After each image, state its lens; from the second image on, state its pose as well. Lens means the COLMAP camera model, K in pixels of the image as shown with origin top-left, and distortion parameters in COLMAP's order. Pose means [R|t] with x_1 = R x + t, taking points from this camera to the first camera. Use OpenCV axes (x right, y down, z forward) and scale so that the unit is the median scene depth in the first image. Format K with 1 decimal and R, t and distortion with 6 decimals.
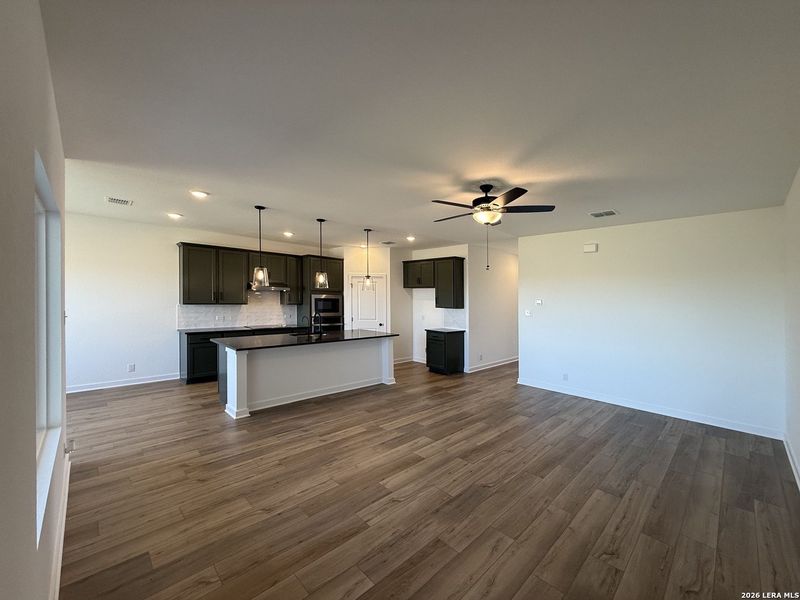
lens RADIAL K [[323.5, 0, 400.0], [0, 323.5, 300.0], [0, 0, 1]] dist [0.001552, 0.000343]
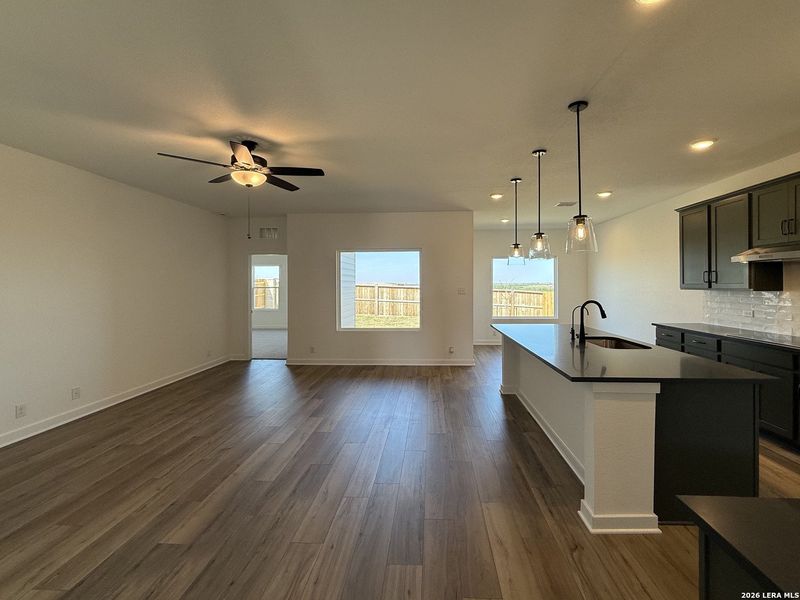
lens RADIAL K [[323.5, 0, 400.0], [0, 323.5, 300.0], [0, 0, 1]] dist [0.001552, 0.000343]
pose [[-0.818162, 0.006478, -0.574951, 0.356500], [-0.020211, 0.998995, 0.040015, 0.023455], [0.574633, 0.044359, -0.817208, 1.351994]]
